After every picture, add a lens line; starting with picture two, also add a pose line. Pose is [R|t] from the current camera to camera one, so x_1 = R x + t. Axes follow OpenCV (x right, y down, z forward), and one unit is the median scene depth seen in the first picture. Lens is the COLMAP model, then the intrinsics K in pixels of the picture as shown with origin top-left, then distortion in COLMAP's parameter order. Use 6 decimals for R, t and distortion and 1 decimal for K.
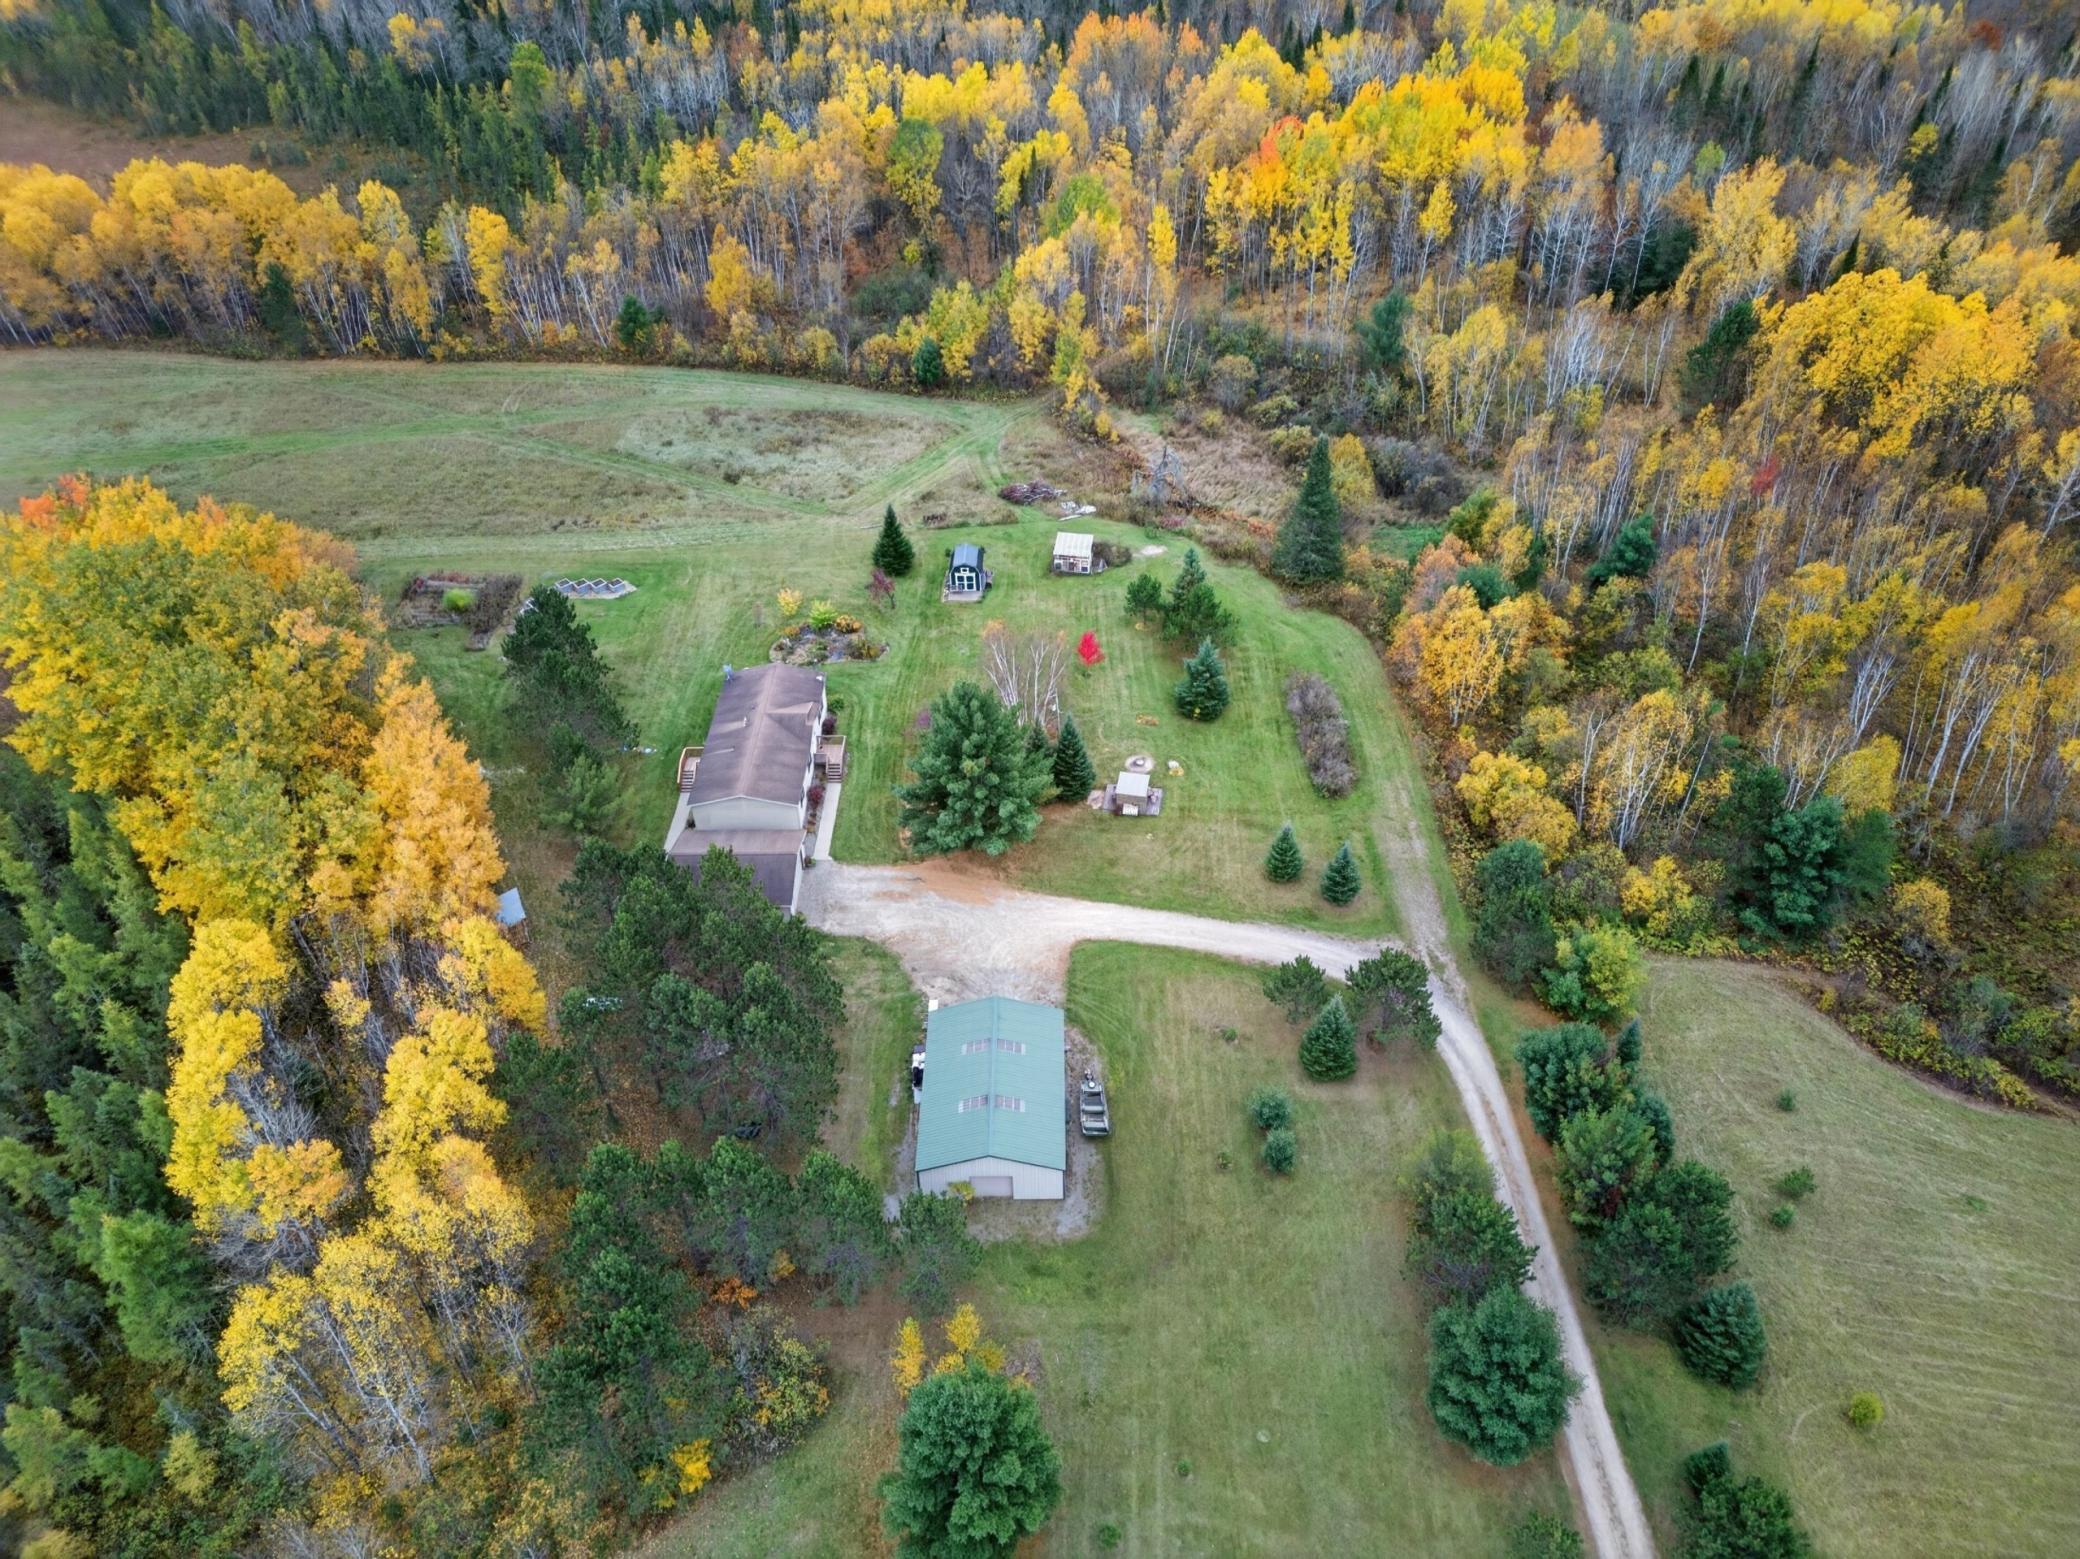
lens RADIAL K [[1430.2, 0, 1041.3], [0, 1430.2, 784.1], [0, 0, 1]] dist [0.084823, -0.070762]
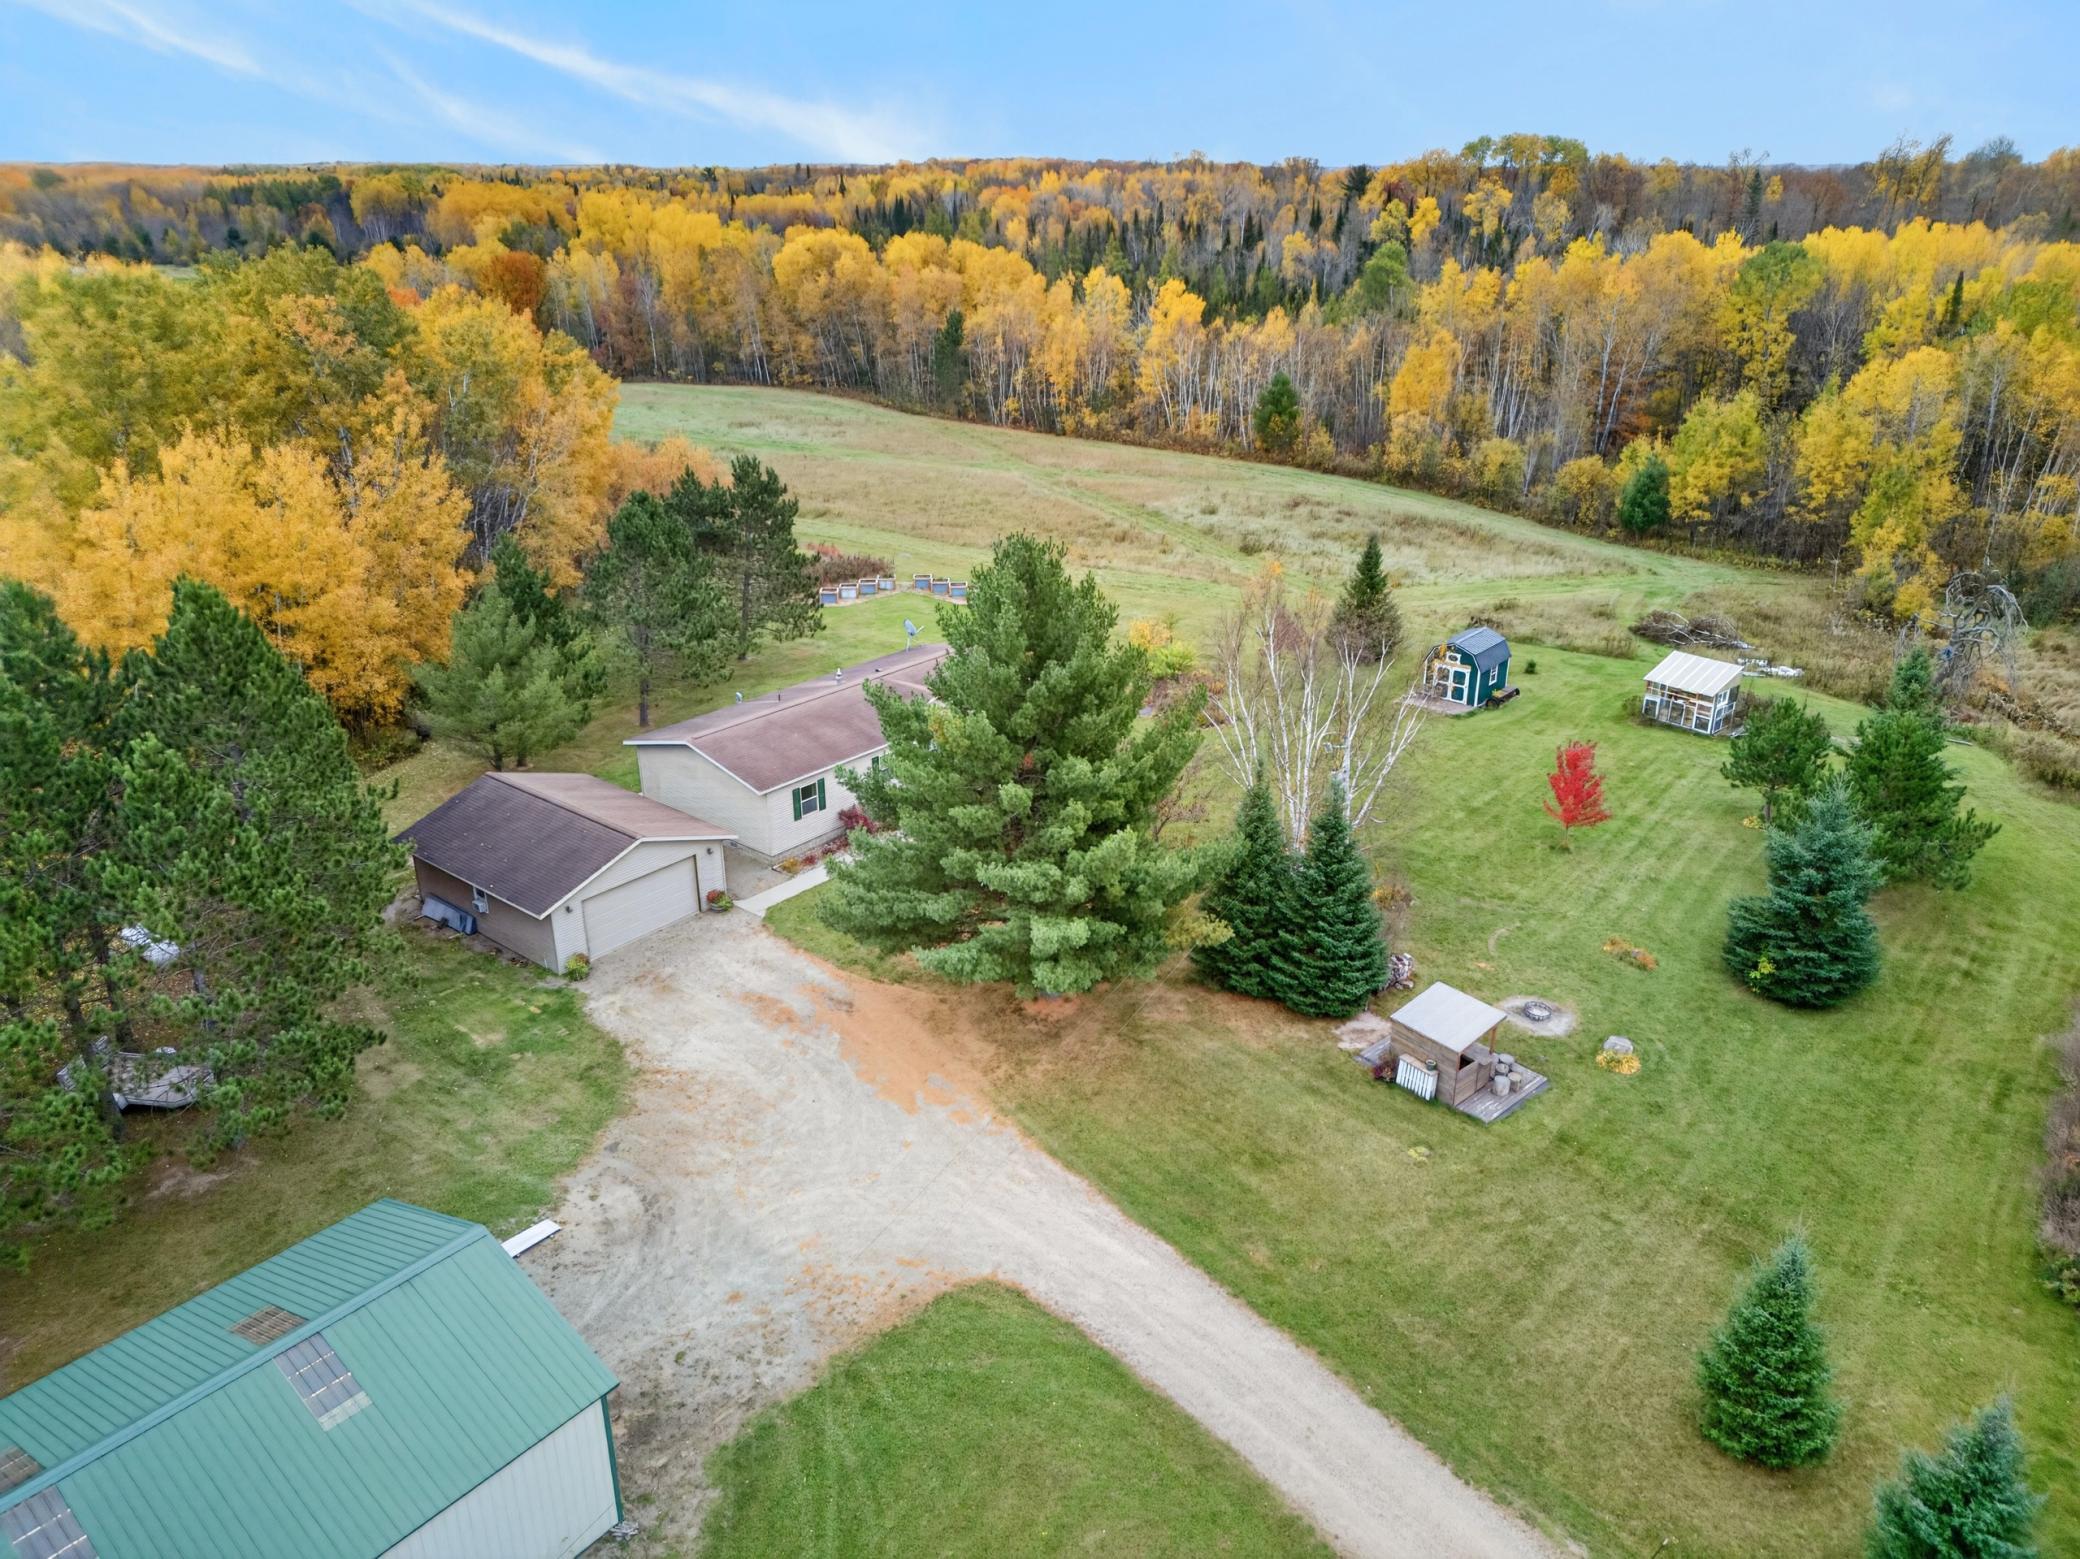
lens RADIAL K [[1430.2, 0, 1041.3], [0, 1430.2, 784.1], [0, 0, 1]] dist [0.084823, -0.070762]
pose [[0.774678, 0.252075, -0.579941, 0.125007], [-0.406899, 0.900735, -0.152021, 0.031085], [0.484052, 0.353745, 0.800349, 0.420956]]
